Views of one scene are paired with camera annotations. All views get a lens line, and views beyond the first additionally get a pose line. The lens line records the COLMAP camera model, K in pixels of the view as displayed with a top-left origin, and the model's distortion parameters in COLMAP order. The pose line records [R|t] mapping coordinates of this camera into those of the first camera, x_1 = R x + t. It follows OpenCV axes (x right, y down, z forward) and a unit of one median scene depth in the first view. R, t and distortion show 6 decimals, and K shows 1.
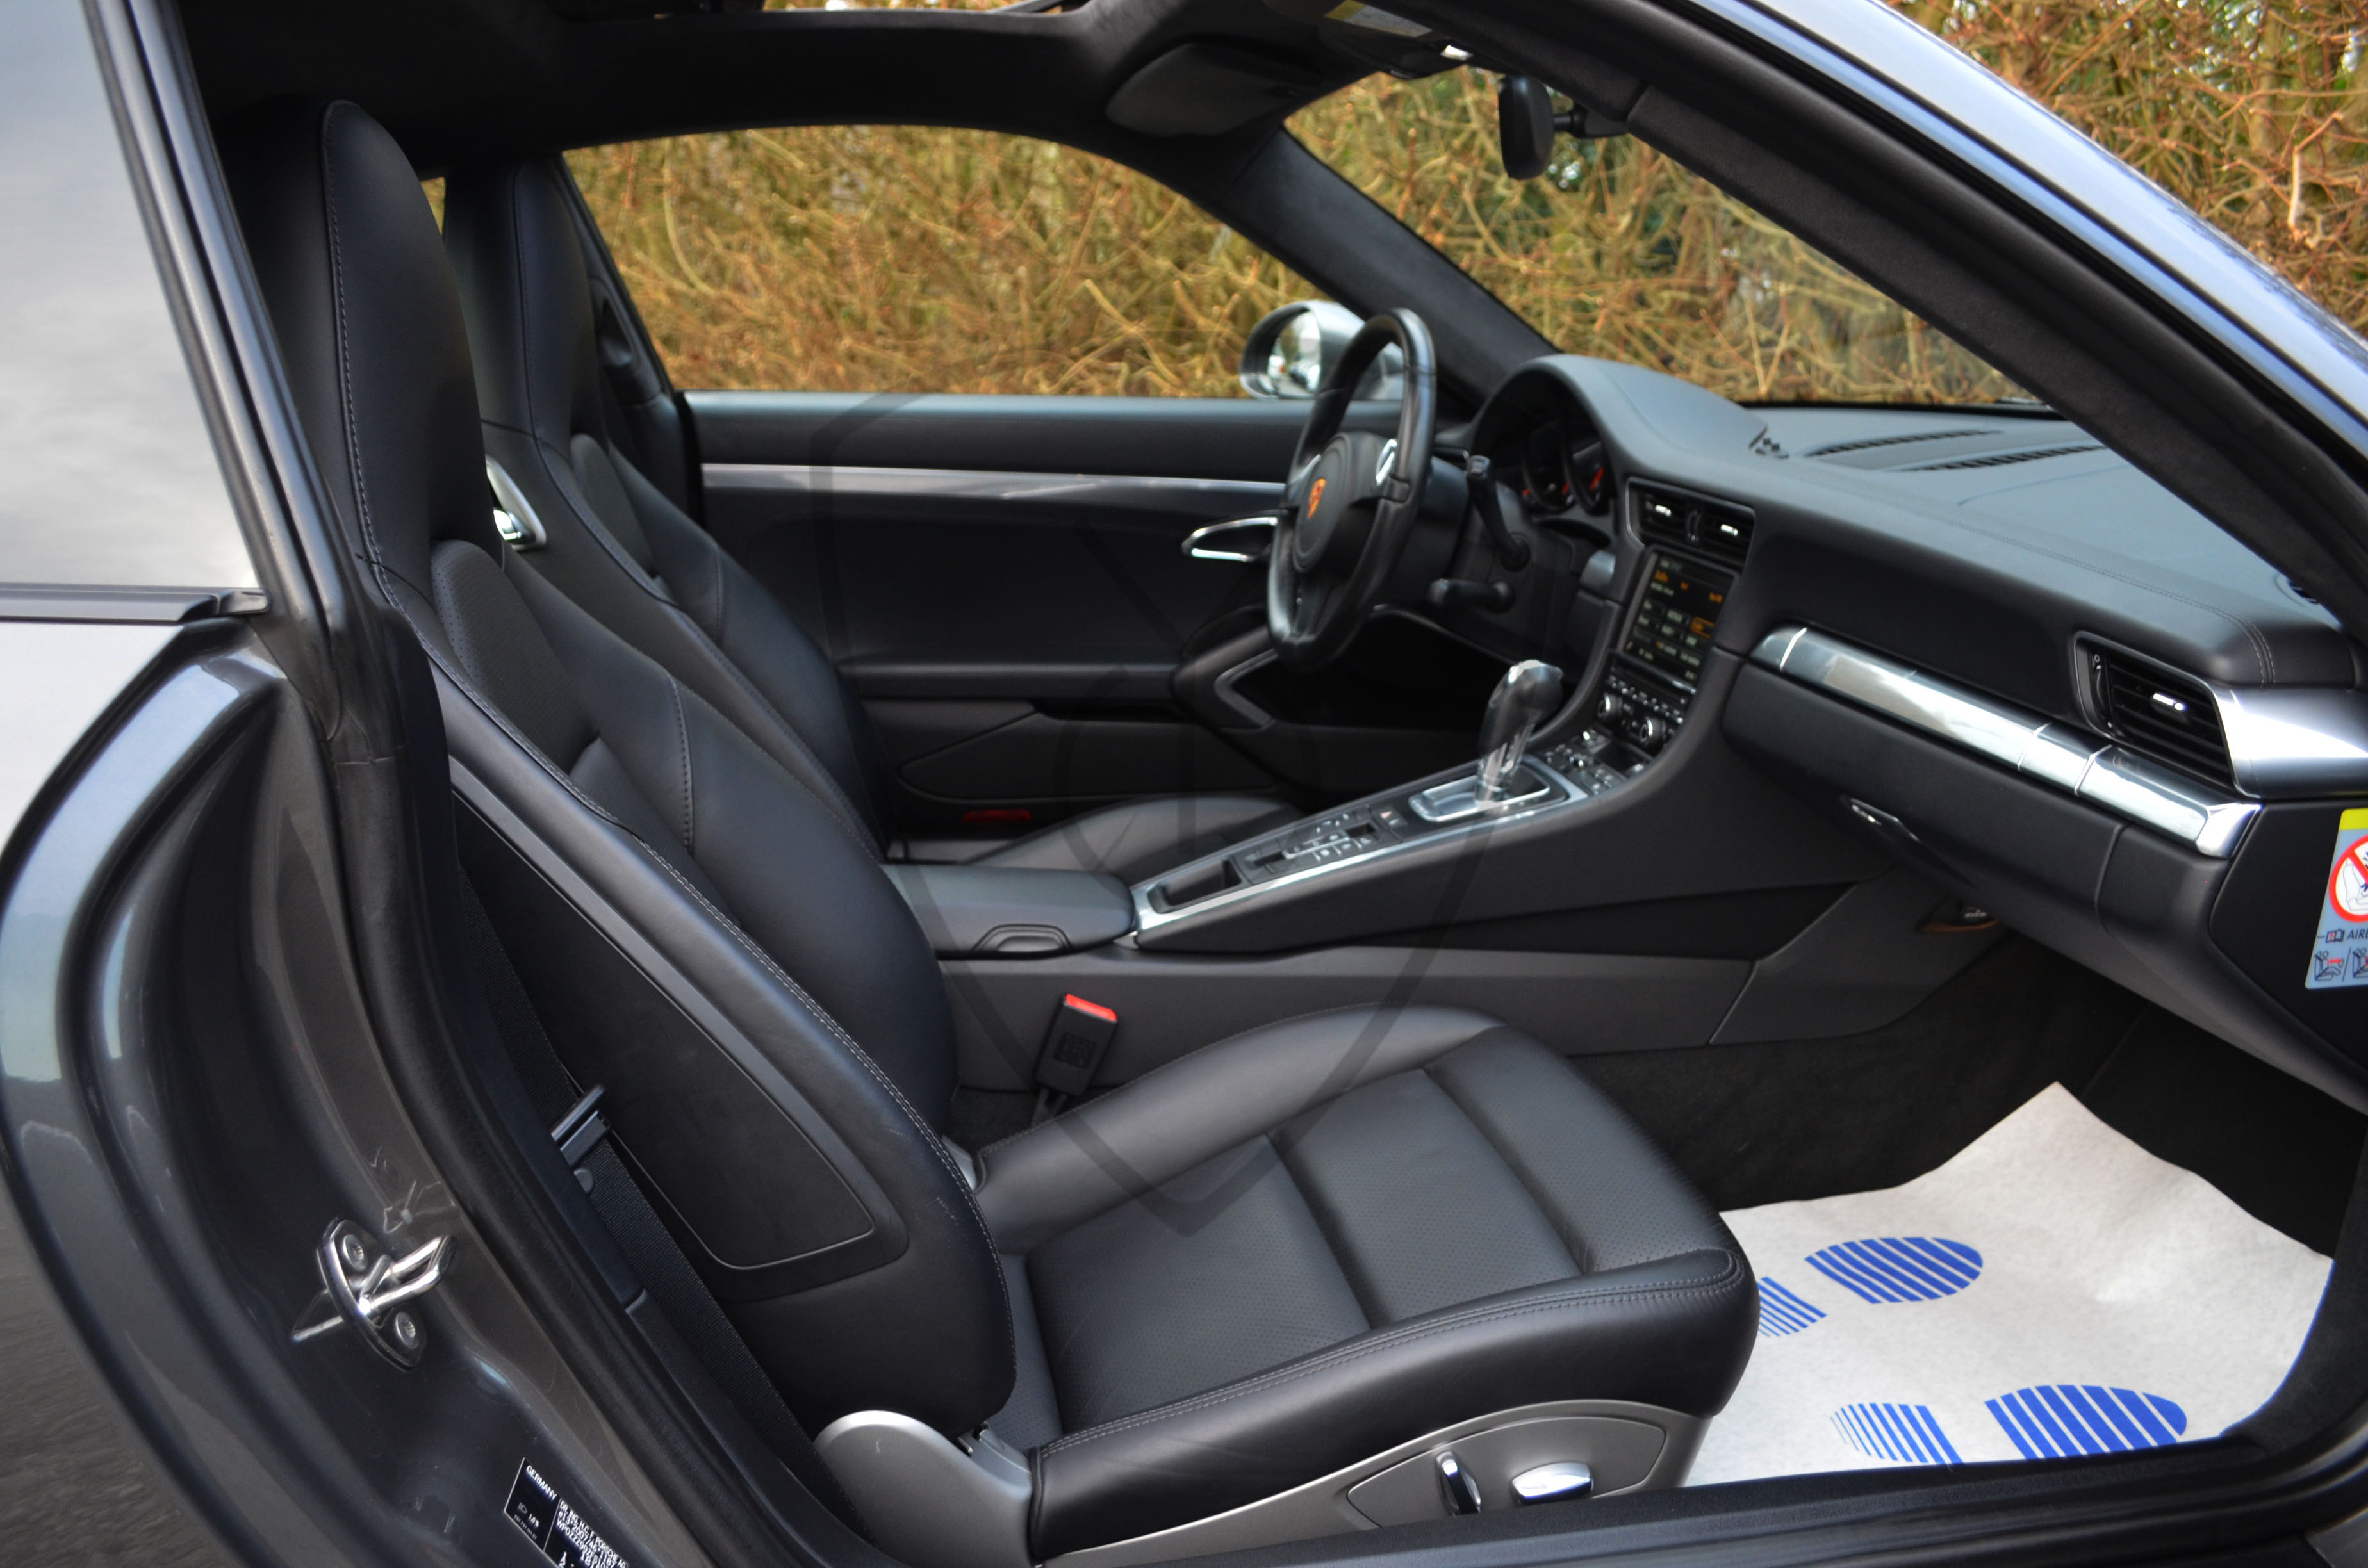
lens RADIAL K [[1874.4, 0, 1188.2], [0, 1874.4, 793.6], [0, 0, 1]] dist [-0.068675, 0.002129]
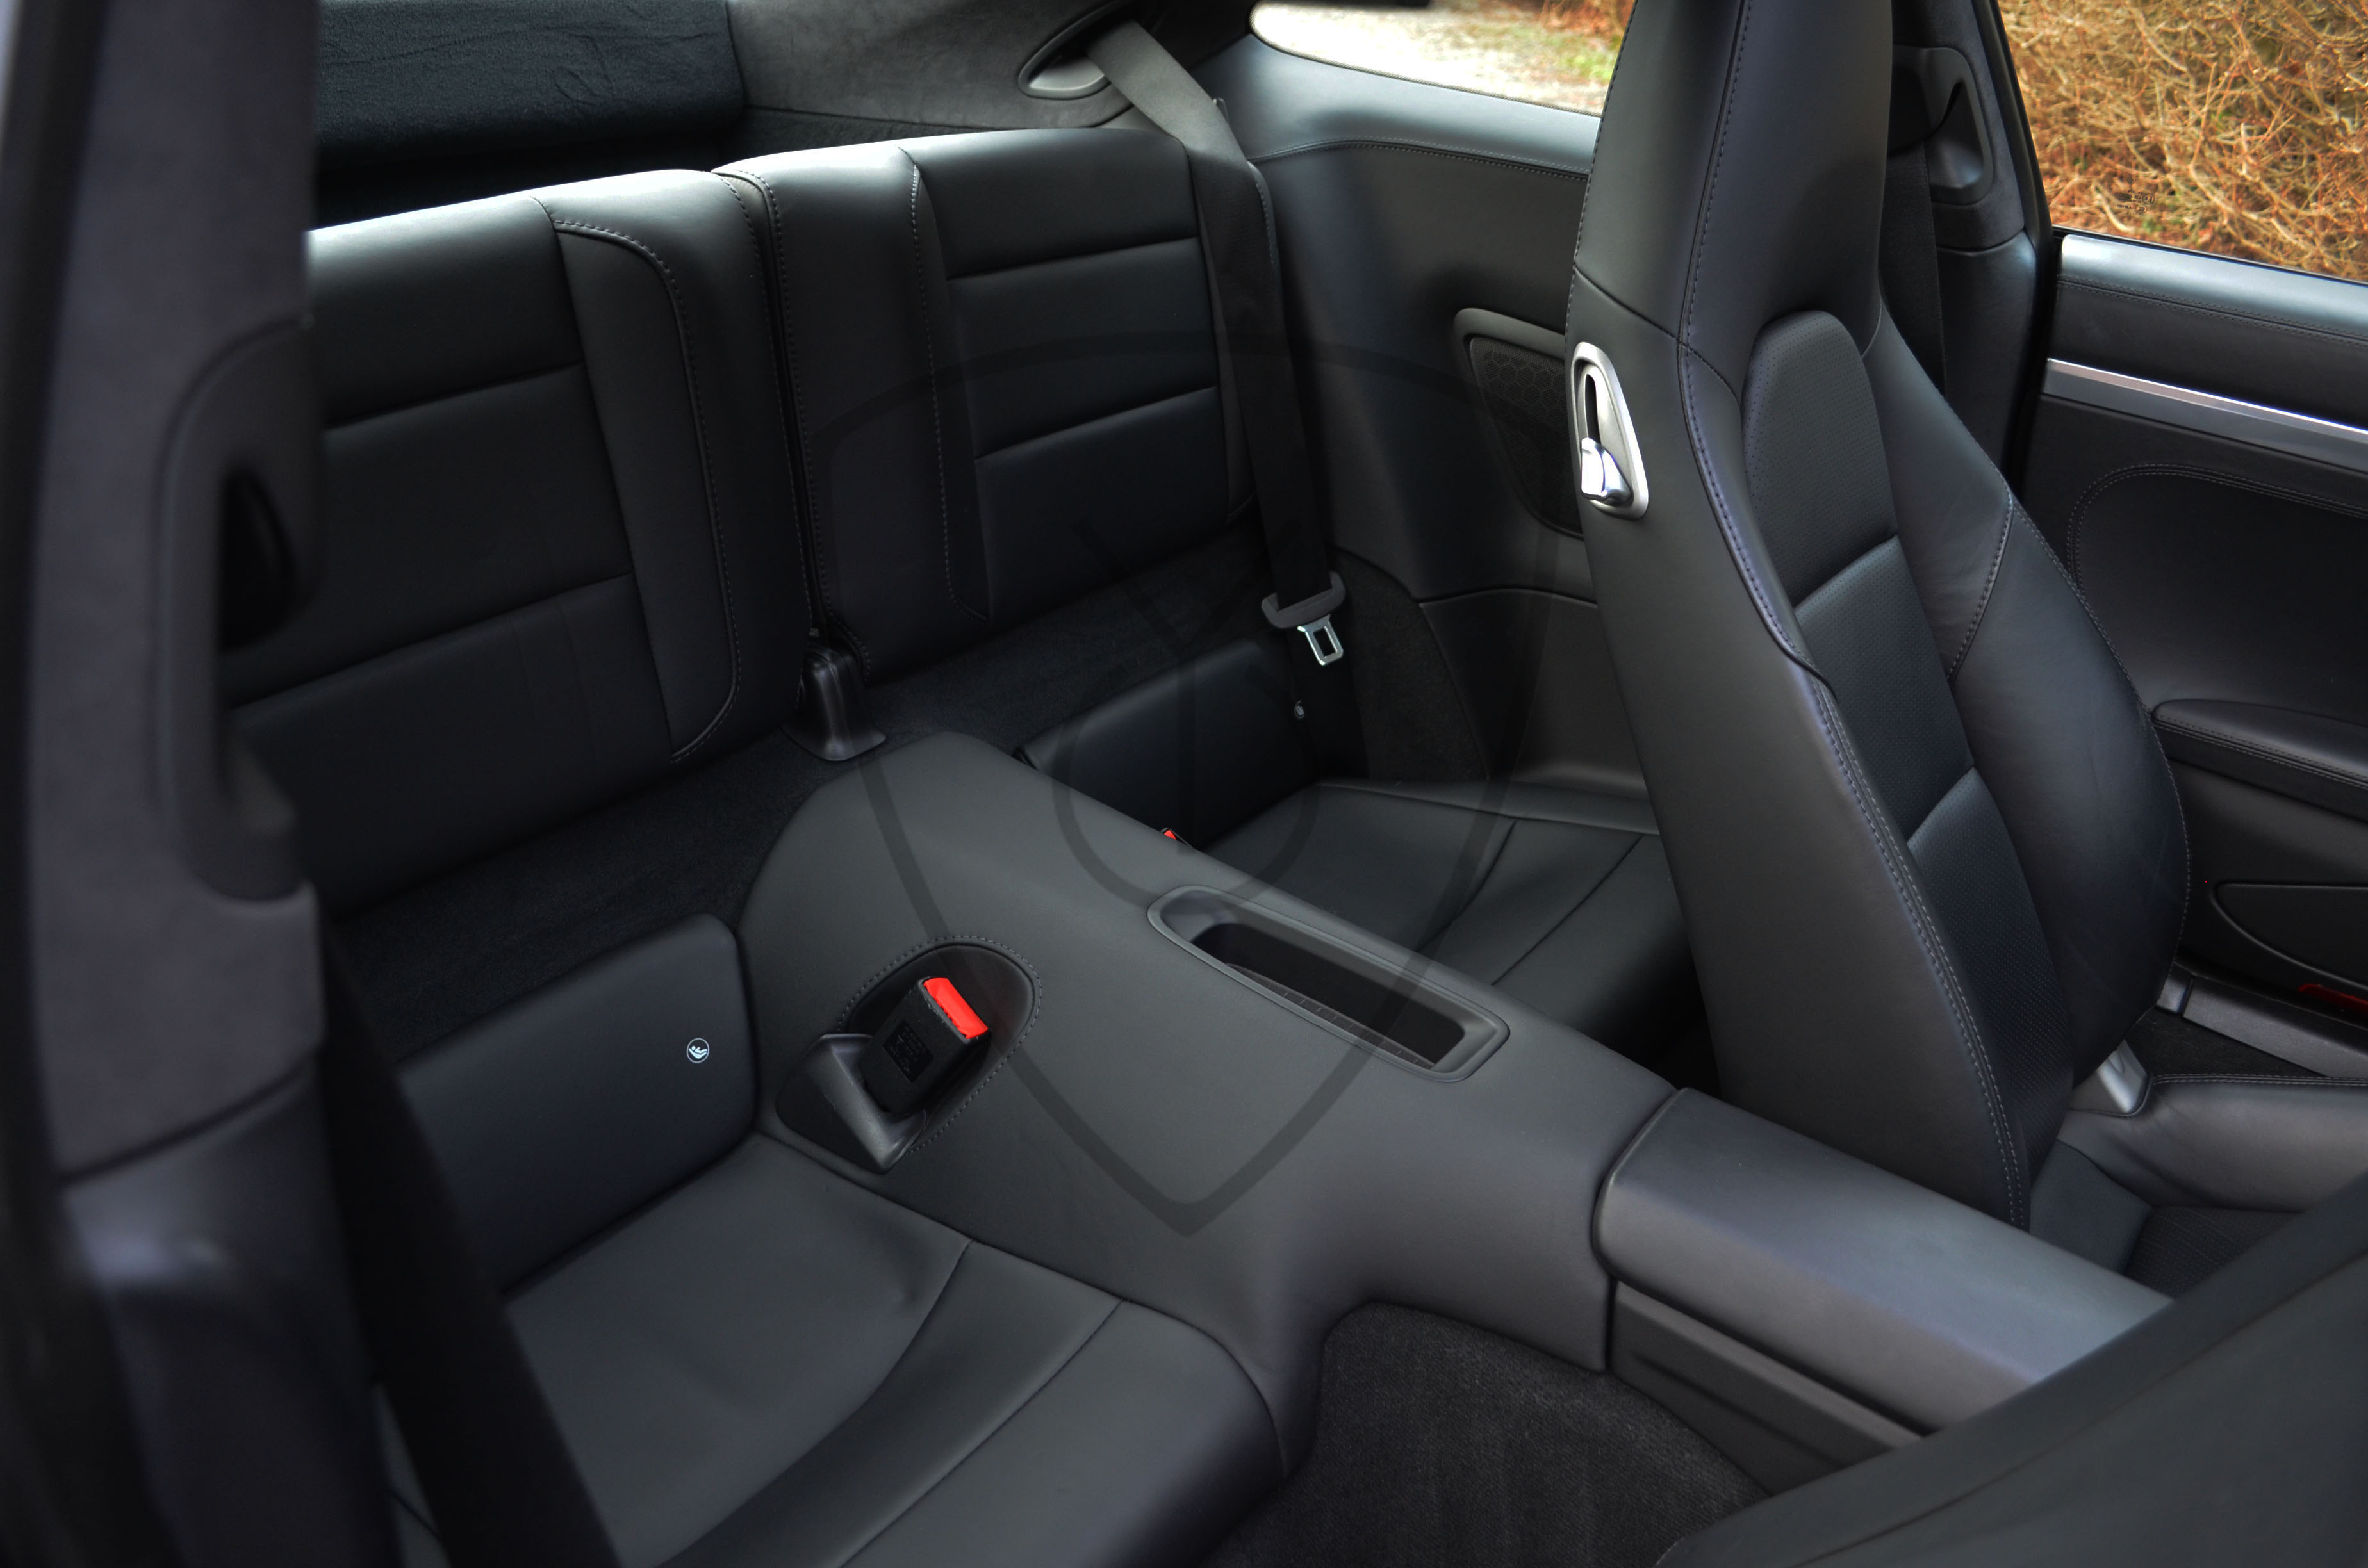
lens RADIAL K [[1874.4, 0, 1179.6], [0, 1874.4, 783.1], [0, 0, 1]] dist [-0.068675, 0.002129]
pose [[0.699022, 0.340960, -0.628582, -0.030155], [-0.226771, 0.939336, 0.257337, -0.166374], [0.678191, -0.037340, 0.733936, 0.410832]]
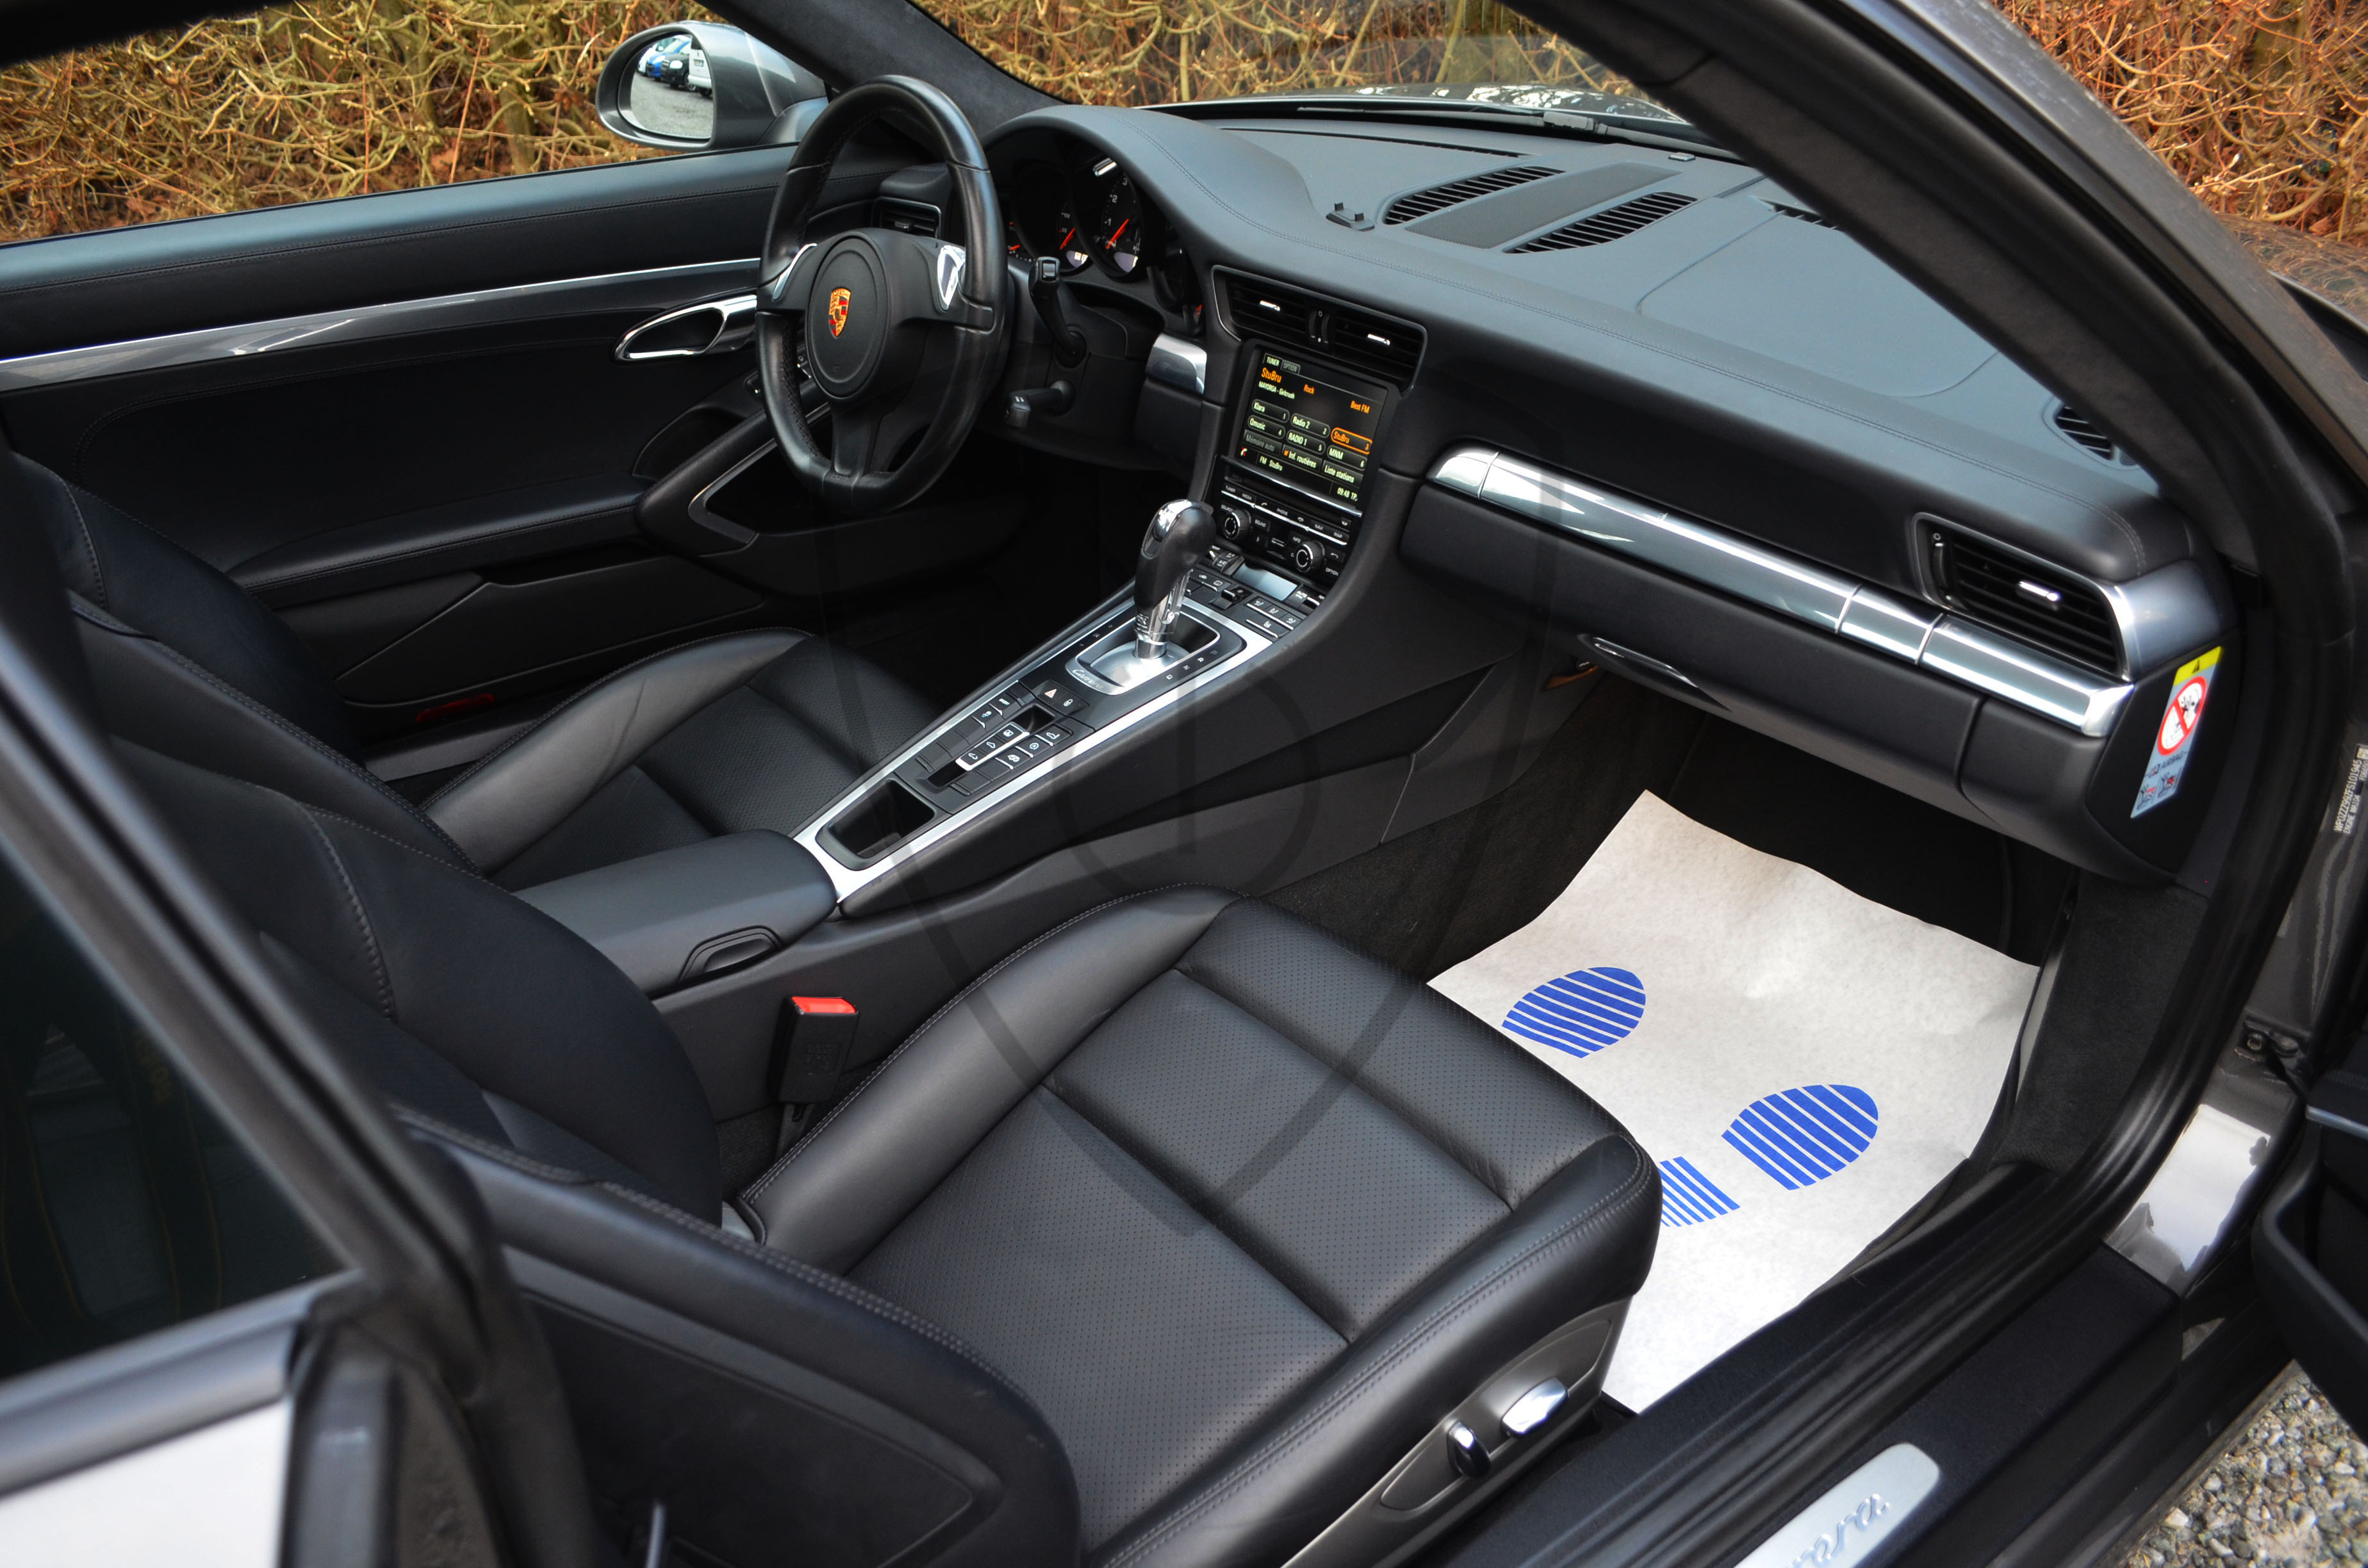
lens RADIAL K [[1874.4, 0, 1191.7], [0, 1874.4, 790.9], [0, 0, 1]] dist [-0.068675, 0.002129]
pose [[0.886195, -0.237498, 0.397809, -0.202198], [0.137983, 0.954950, 0.262737, -0.169083], [-0.442288, -0.177945, 0.879043, 0.160360]]
